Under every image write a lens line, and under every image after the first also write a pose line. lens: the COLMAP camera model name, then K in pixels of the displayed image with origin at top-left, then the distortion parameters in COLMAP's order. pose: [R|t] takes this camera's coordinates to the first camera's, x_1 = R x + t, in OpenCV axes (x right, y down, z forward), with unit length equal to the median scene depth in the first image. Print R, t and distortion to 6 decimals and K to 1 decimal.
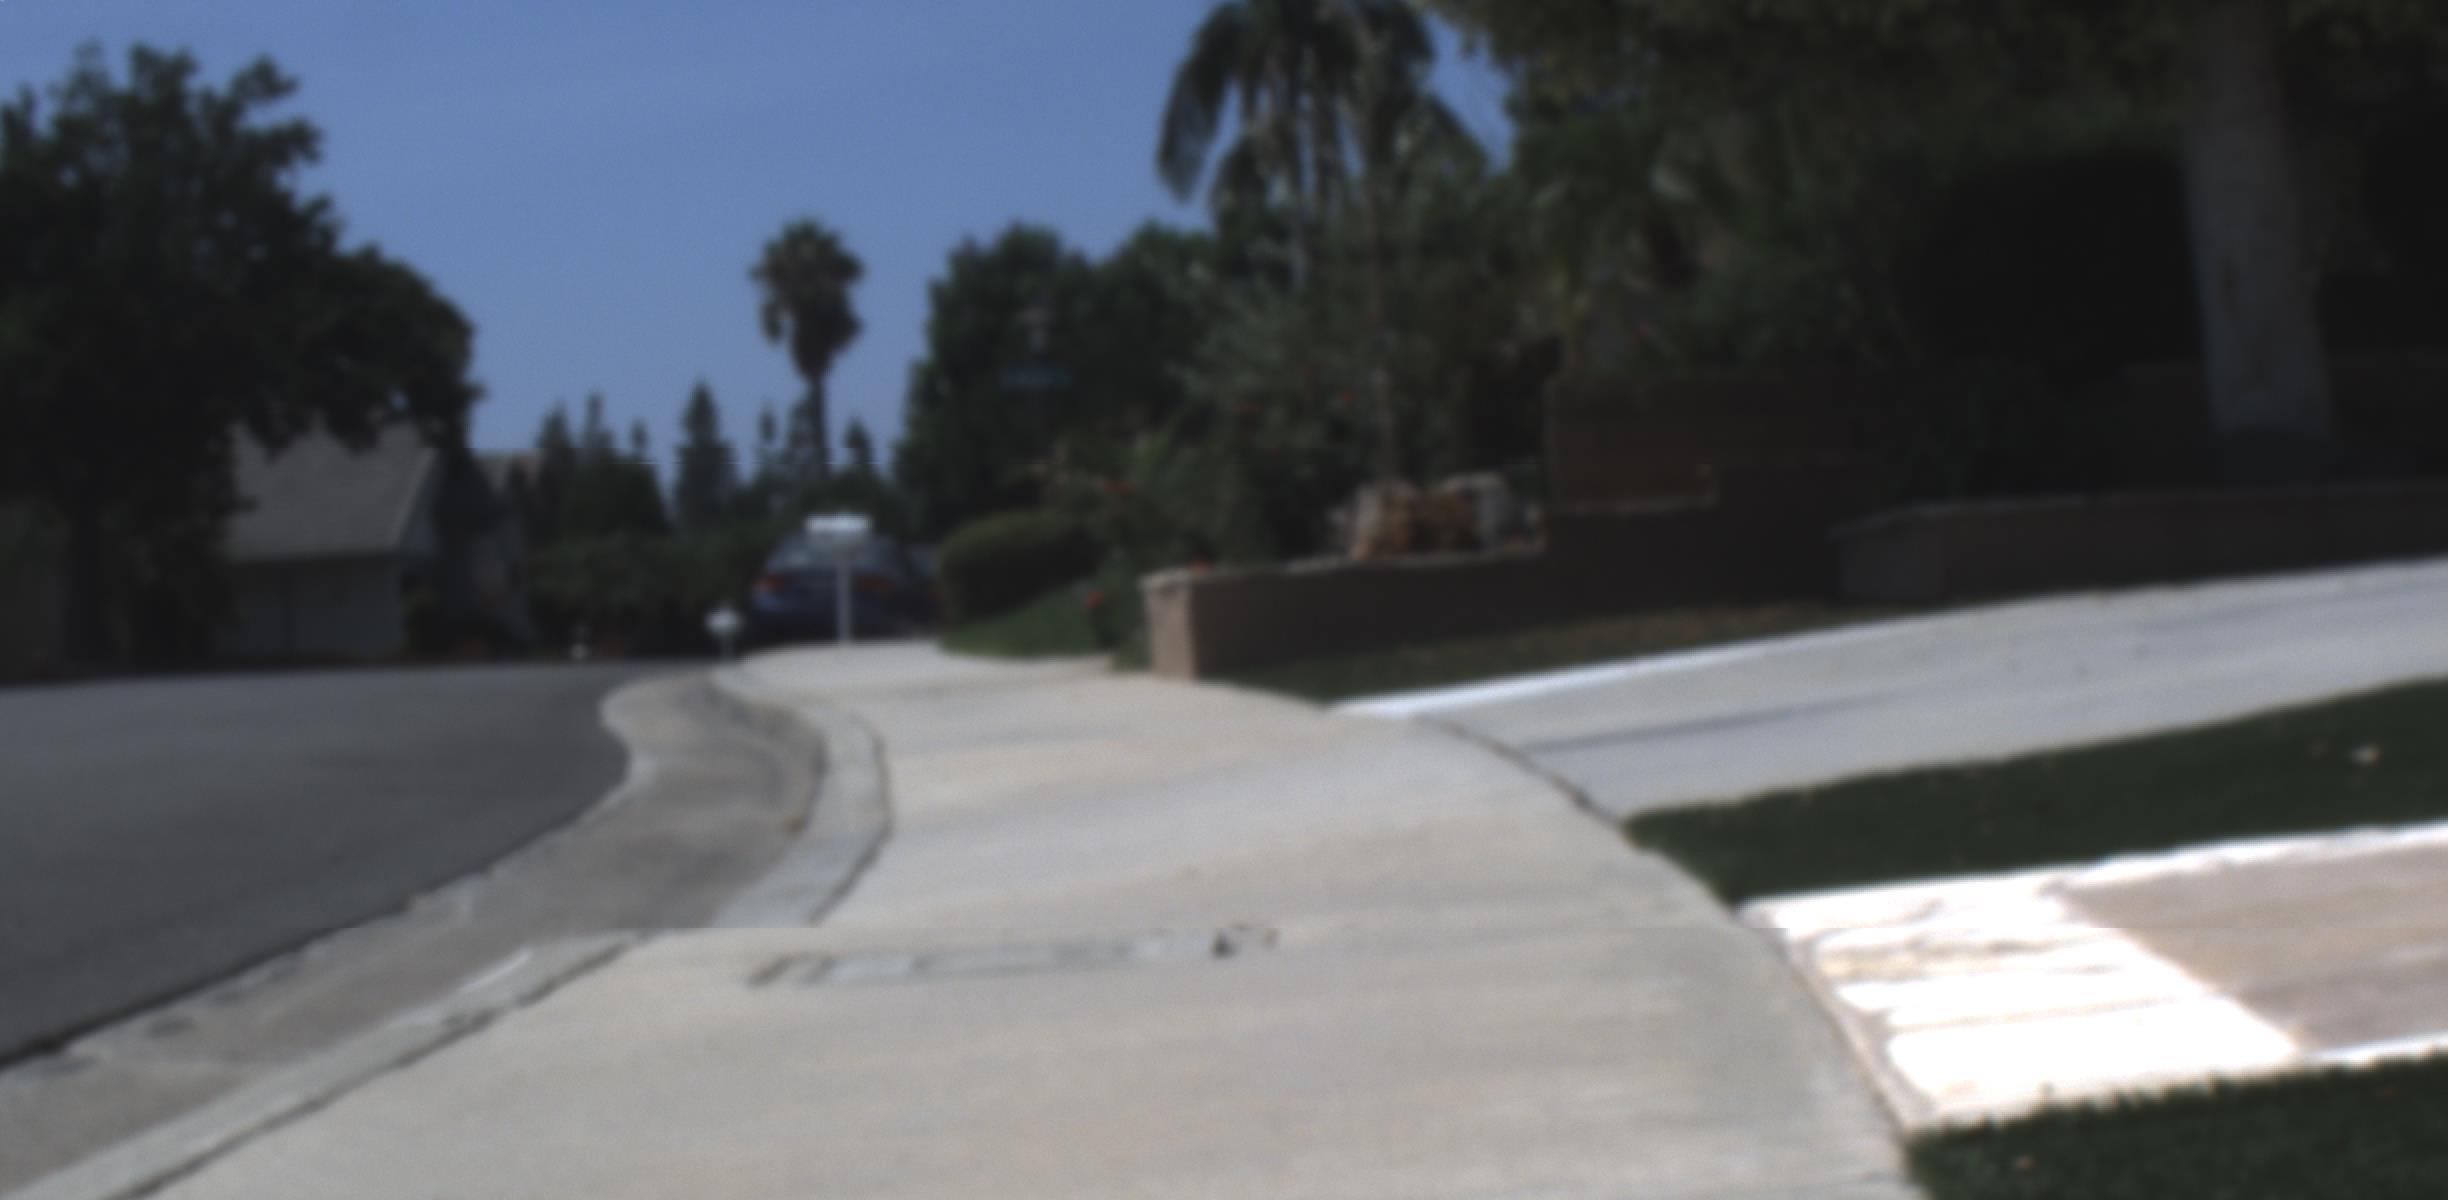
lens RADIAL K [[5074.7, 0, 1232.9], [0, 5074.7, 592.6], [0, 0, 1]] dist [-0.013538, 0.000000]
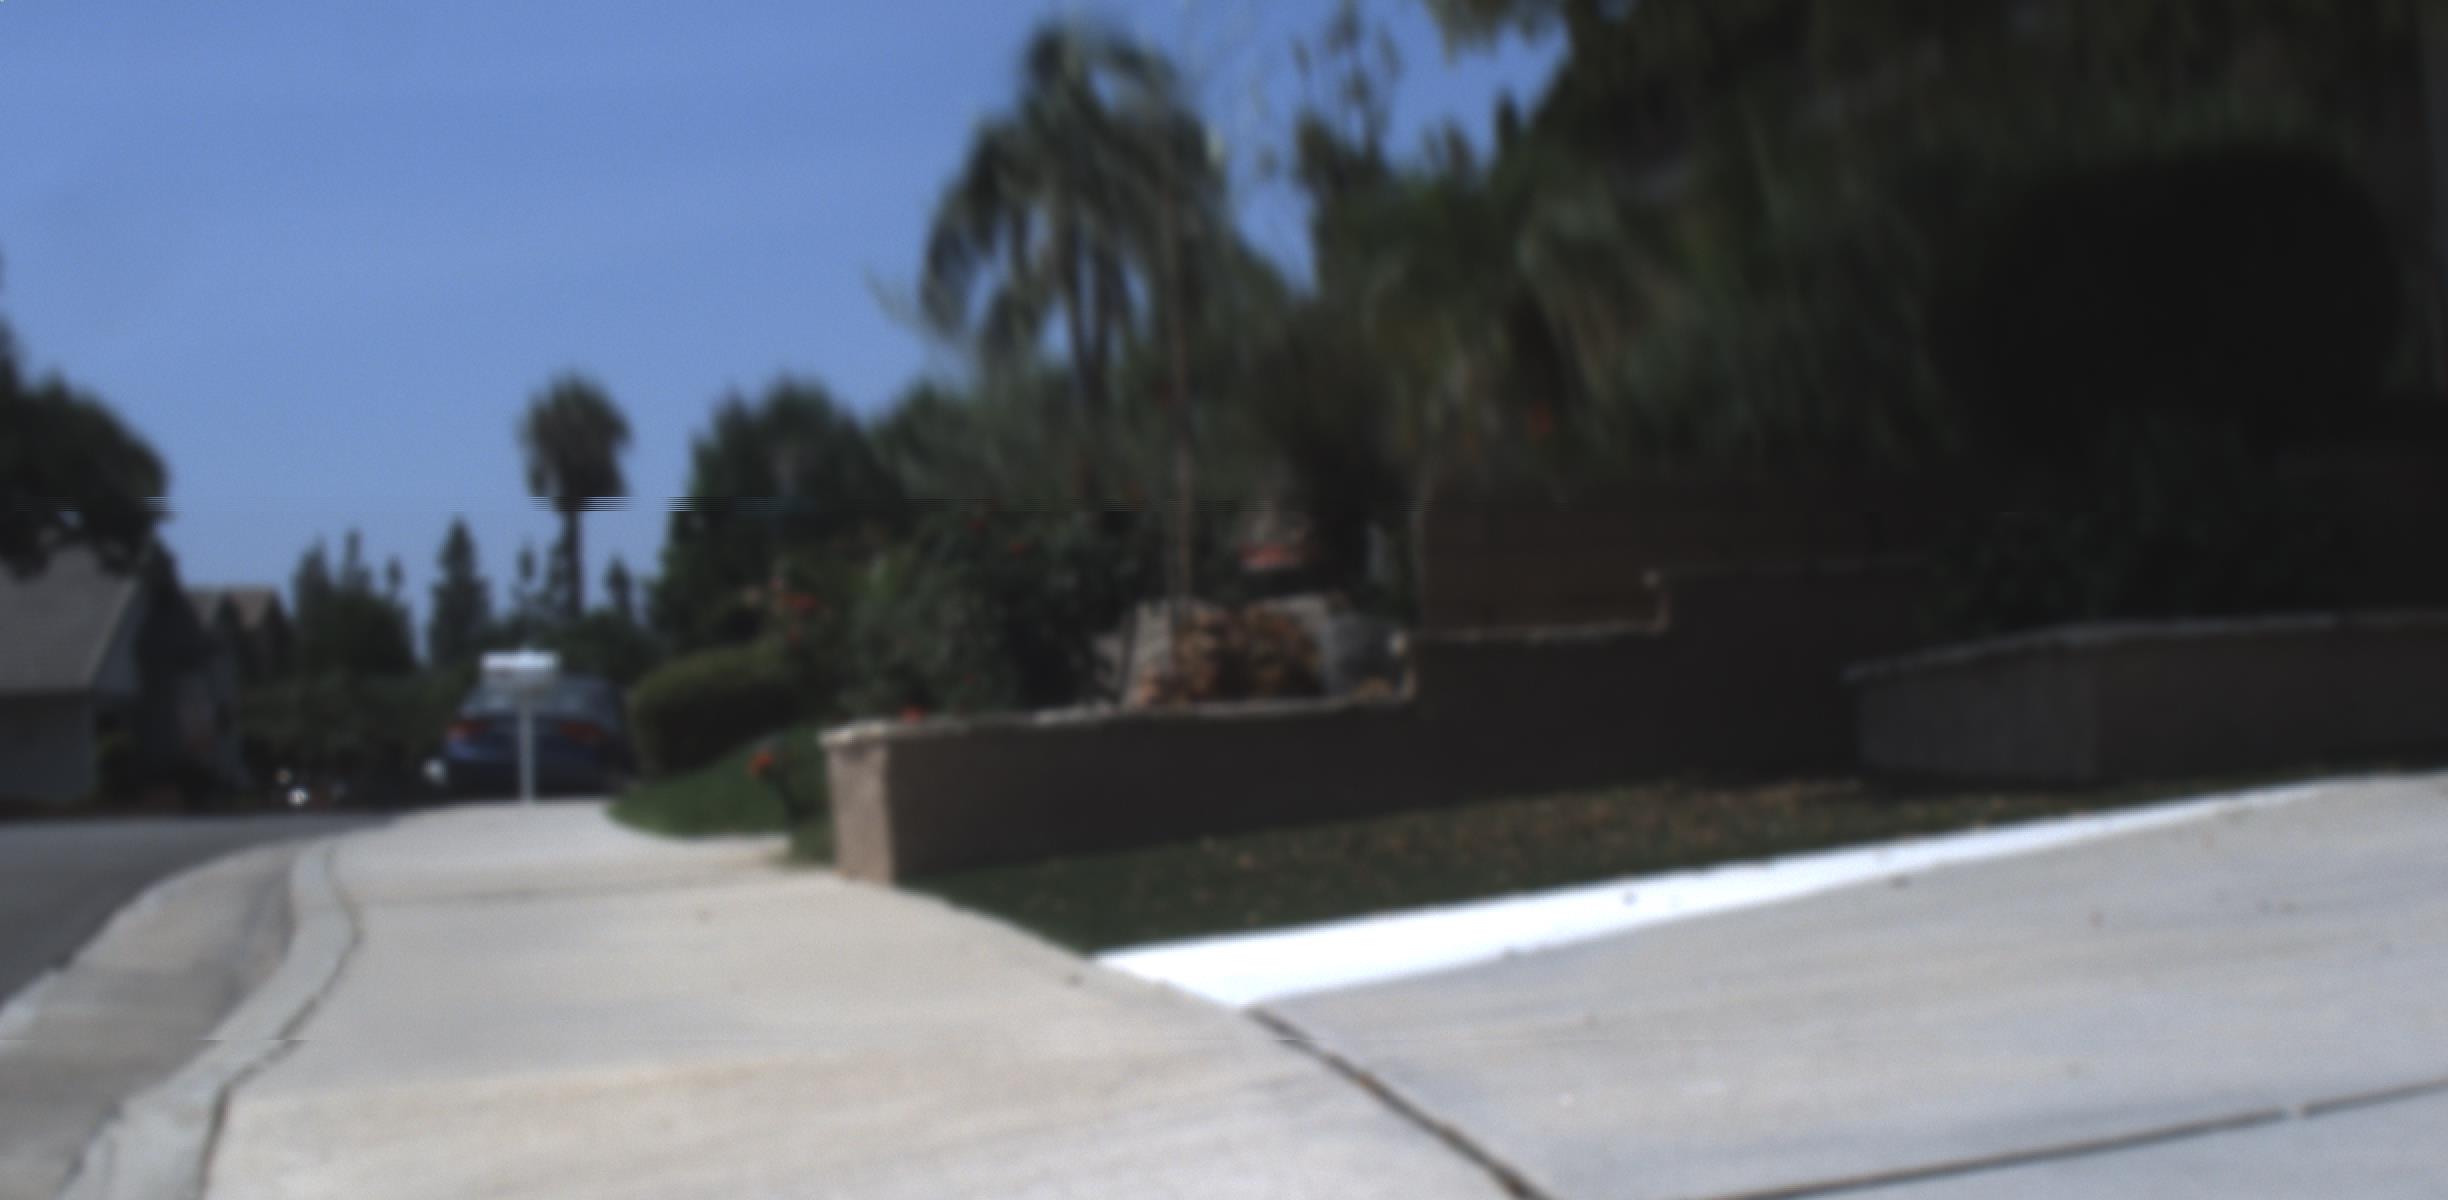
lens RADIAL K [[5074.7, 0, 1201.8], [0, 5074.7, 608.9], [0, 0, 1]] dist [-0.013538, 0.000000]
pose [[0.999226, 0.008152, 0.038478, 0.002896], [-0.007168, 0.999645, -0.025665, -0.000997], [-0.038673, 0.025369, 0.998930, 0.135623]]
